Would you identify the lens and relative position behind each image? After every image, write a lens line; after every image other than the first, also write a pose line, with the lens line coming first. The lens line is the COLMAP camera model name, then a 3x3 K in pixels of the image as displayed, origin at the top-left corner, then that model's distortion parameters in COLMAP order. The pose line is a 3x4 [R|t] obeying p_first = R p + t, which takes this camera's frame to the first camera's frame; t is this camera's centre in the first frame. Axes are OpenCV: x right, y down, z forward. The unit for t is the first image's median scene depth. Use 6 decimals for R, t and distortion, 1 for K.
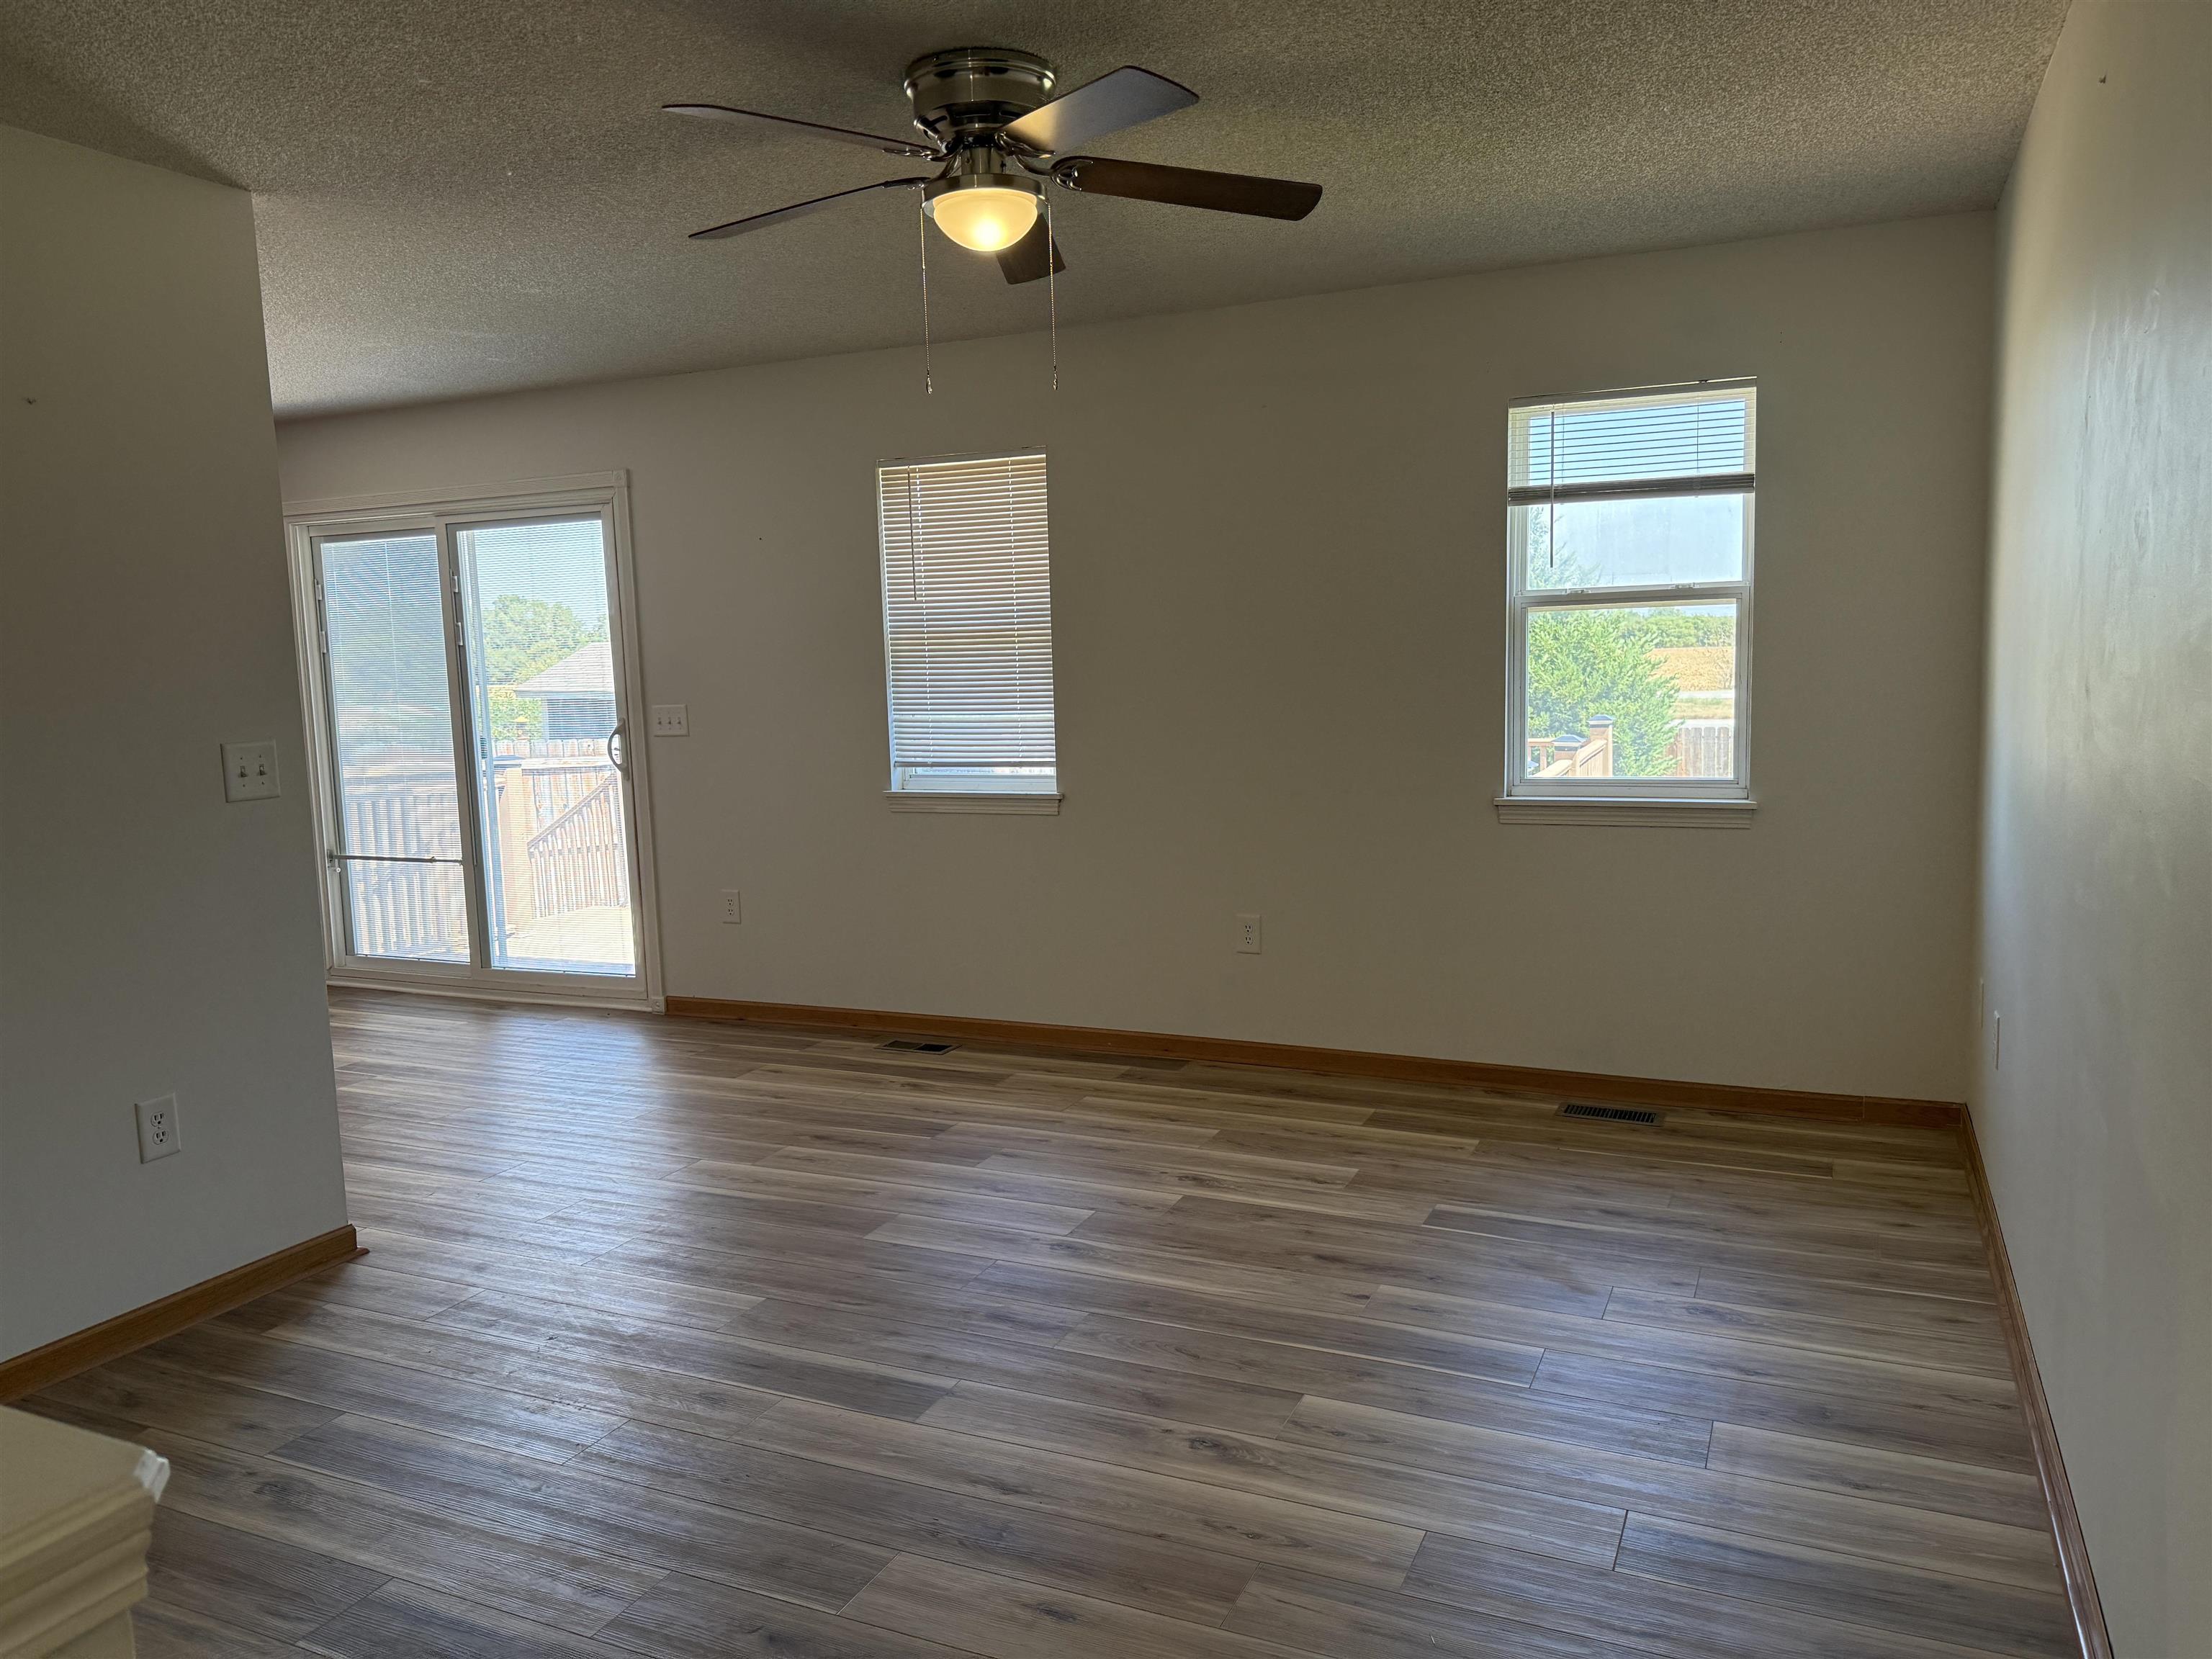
lens RADIAL K [[1575.8, 0, 1106.0], [0, 1575.8, 829.5], [0, 0, 1]] dist [0.114735, -0.163641]
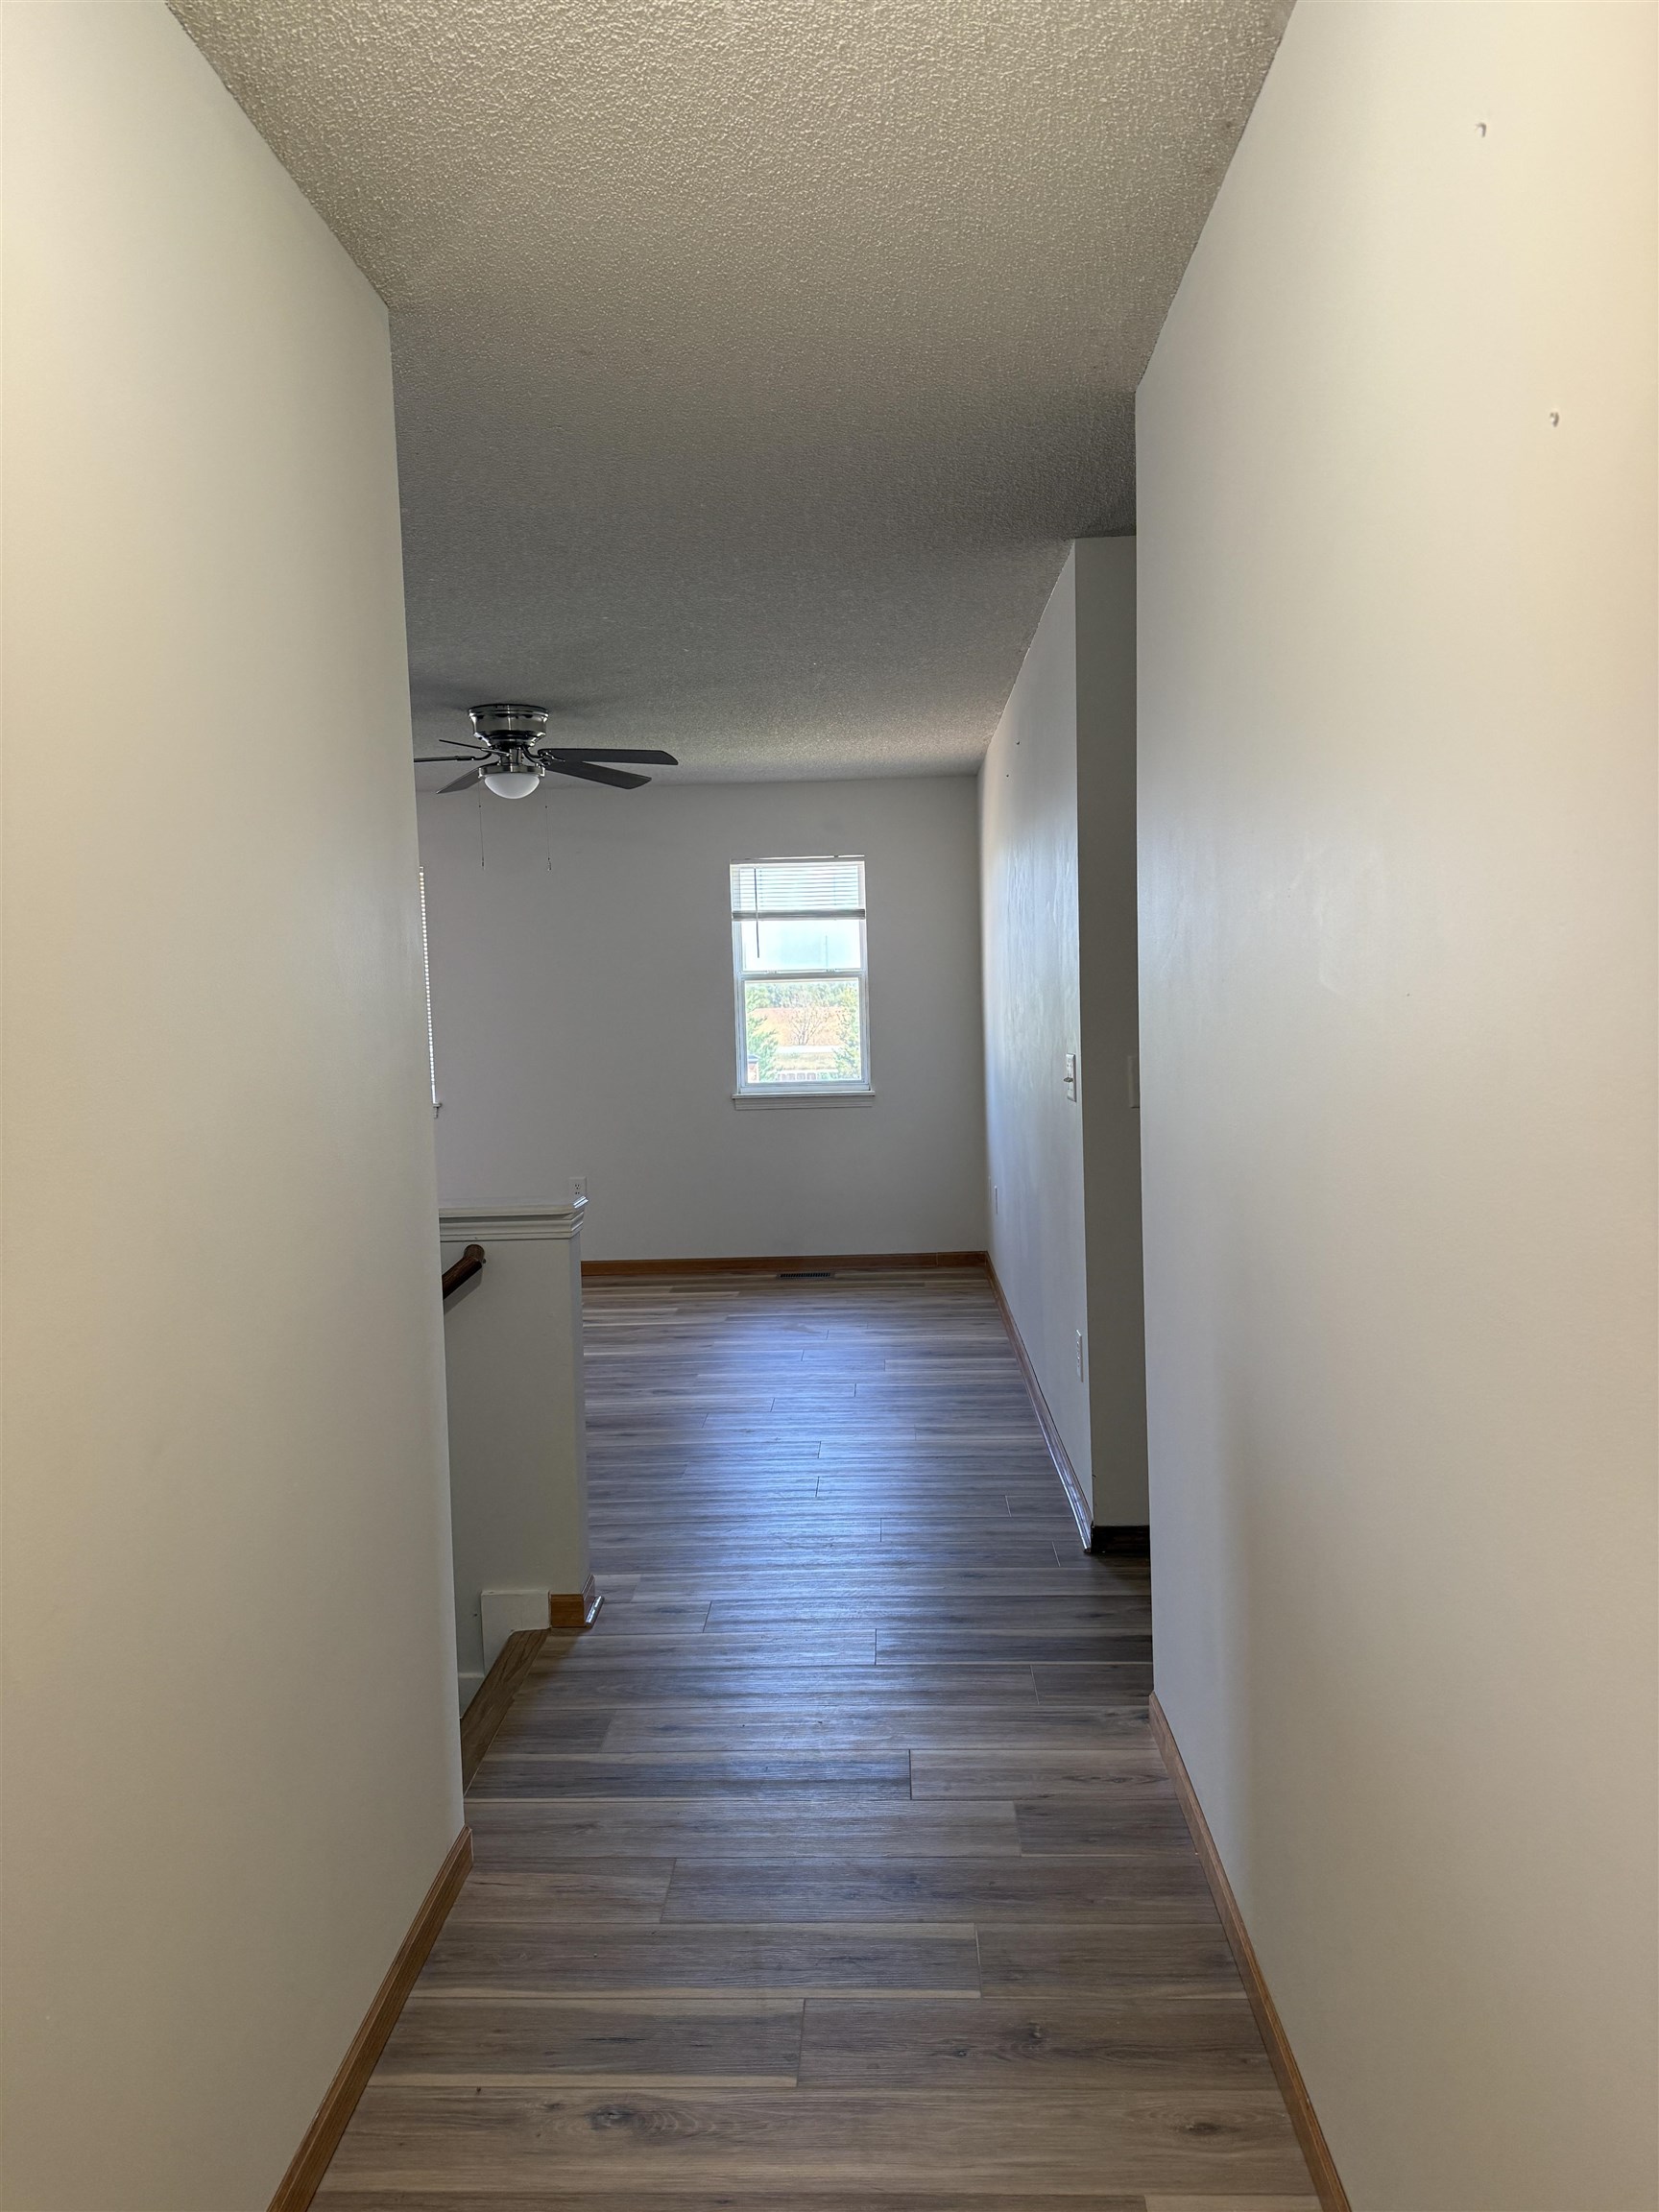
lens RADIAL K [[1575.8, 0, 829.5], [0, 1575.8, 1106.0], [0, 0, 1]] dist [0.114735, -0.163641]
pose [[0.924445, -0.027663, 0.380310, -0.331601], [0.048381, 0.997814, -0.045025, 0.081972], [-0.378233, 0.060023, 0.923763, -0.647917]]
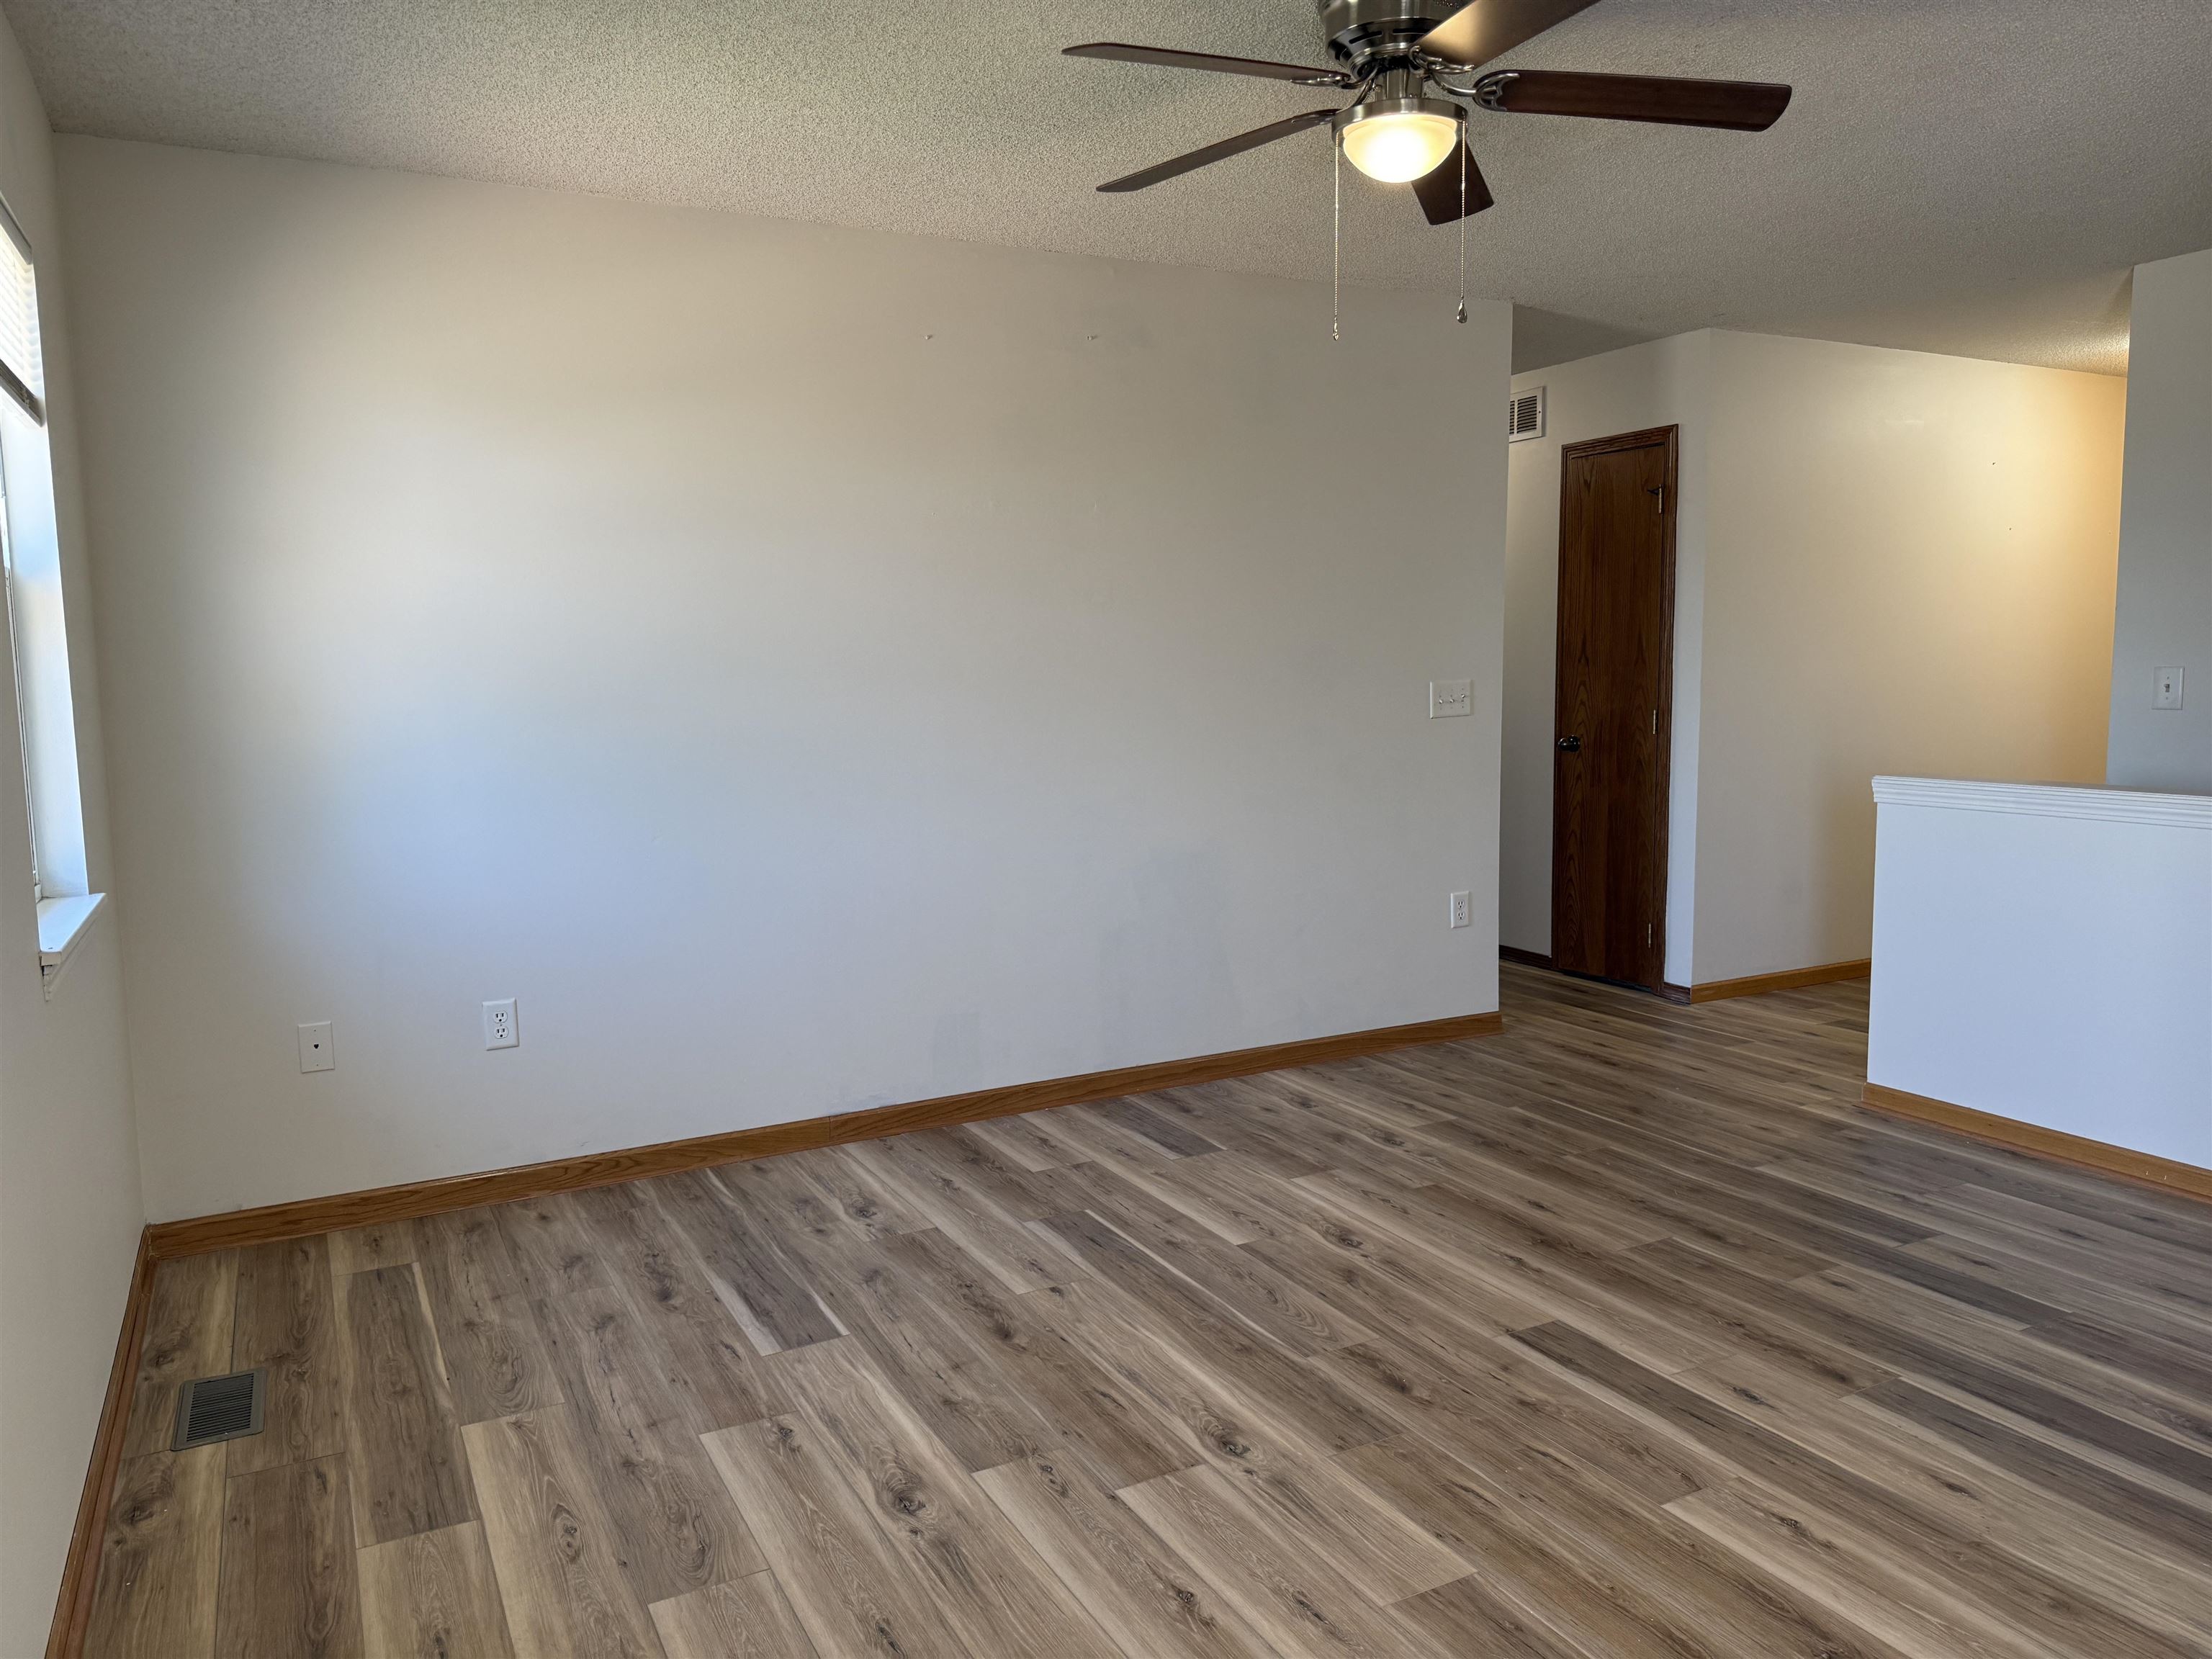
lens RADIAL K [[1575.8, 0, 1106.0], [0, 1575.8, 829.5], [0, 0, 1]] dist [0.114735, -0.163641]
pose [[-0.797062, -0.028231, 0.603237, -0.369864], [0.103148, 0.977863, 0.182054, -0.134927], [-0.595023, 0.207332, -0.776506, 1.378816]]
